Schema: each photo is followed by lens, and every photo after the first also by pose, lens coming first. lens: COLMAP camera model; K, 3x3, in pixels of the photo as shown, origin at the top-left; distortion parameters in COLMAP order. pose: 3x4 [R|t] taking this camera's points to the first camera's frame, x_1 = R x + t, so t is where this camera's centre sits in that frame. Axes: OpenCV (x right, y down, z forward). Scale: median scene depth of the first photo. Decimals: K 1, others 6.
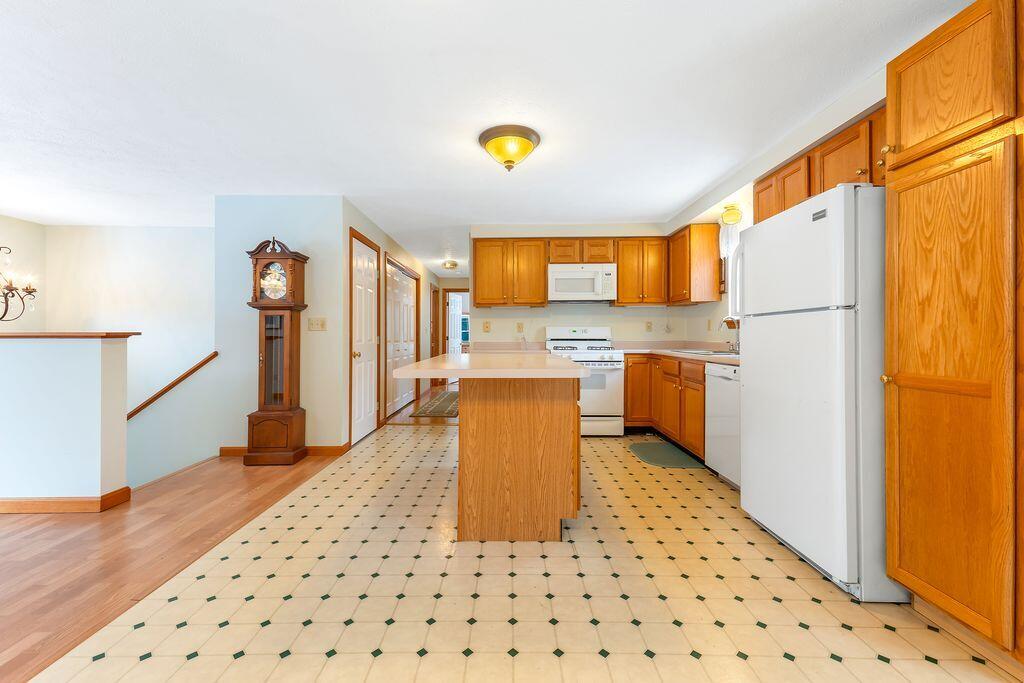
lens RADIAL K [[420.3, 0, 508.4], [0, 420.3, 332.9], [0, 0, 1]] dist [0.022290, -0.000172]
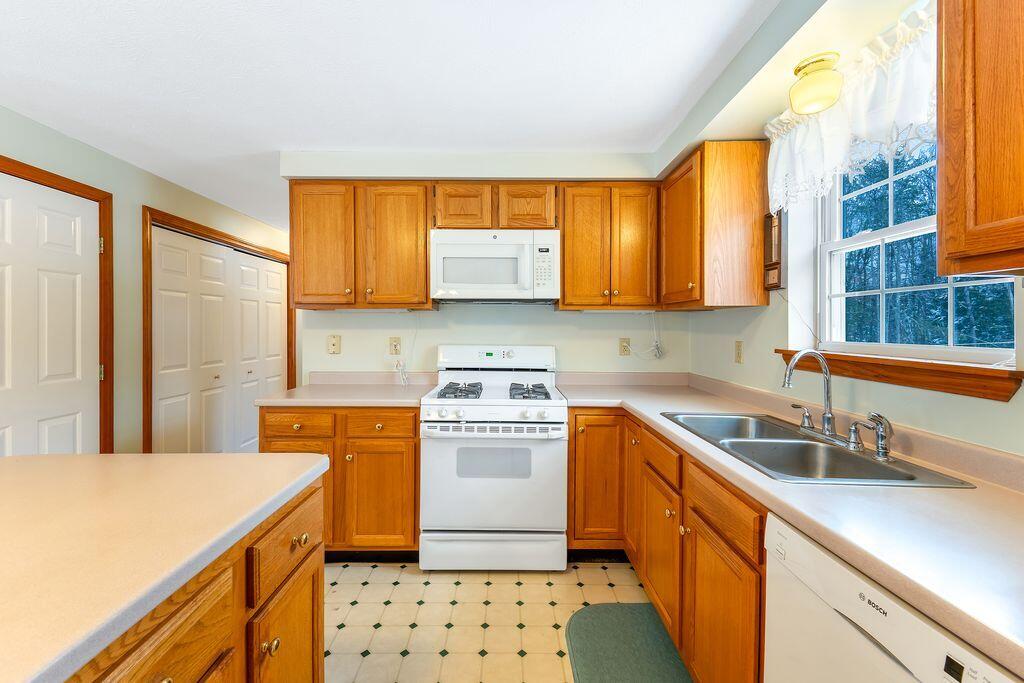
lens RADIAL K [[415.0, 0, 508.5], [0, 415.0, 322.8], [0, 0, 1]] dist [0.000767, 0.000012]
pose [[0.999936, 0.011293, -0.000185, 0.203355], [-0.011294, 0.999905, -0.007862, -0.046732], [0.000096, 0.007864, 0.999969, 0.508416]]
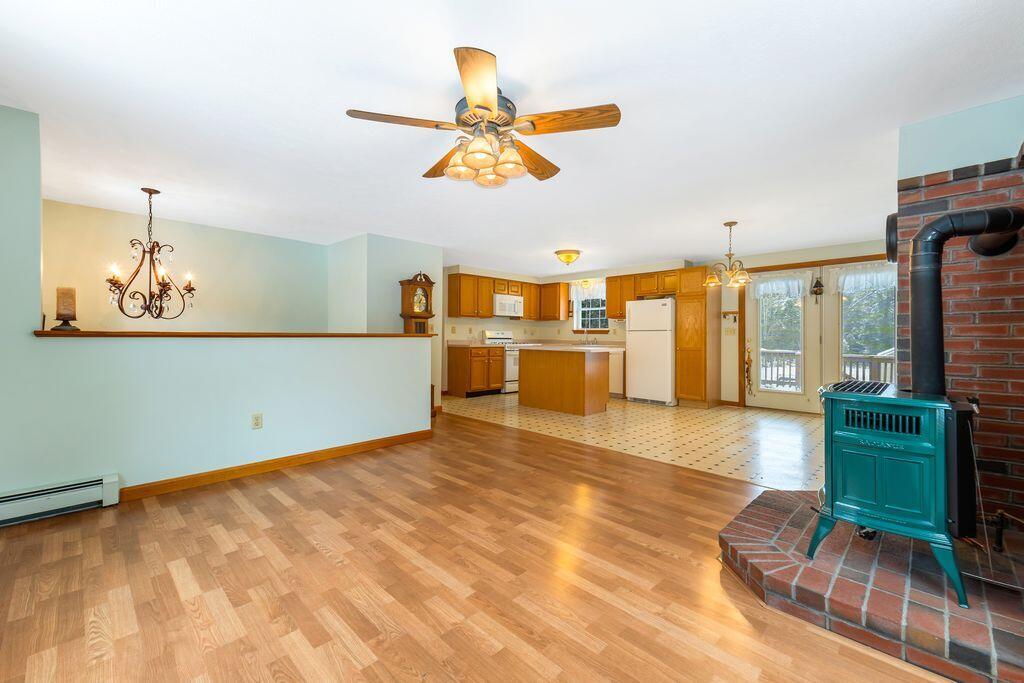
lens RADIAL K [[420.3, 0, 508.4], [0, 420.3, 332.9], [0, 0, 1]] dist [0.022290, -0.000172]
pose [[0.686973, 0.012767, 0.726571, -1.155181], [-0.014924, 0.999883, -0.003459, -0.001153], [-0.726530, -0.008468, 0.687083, -0.214438]]
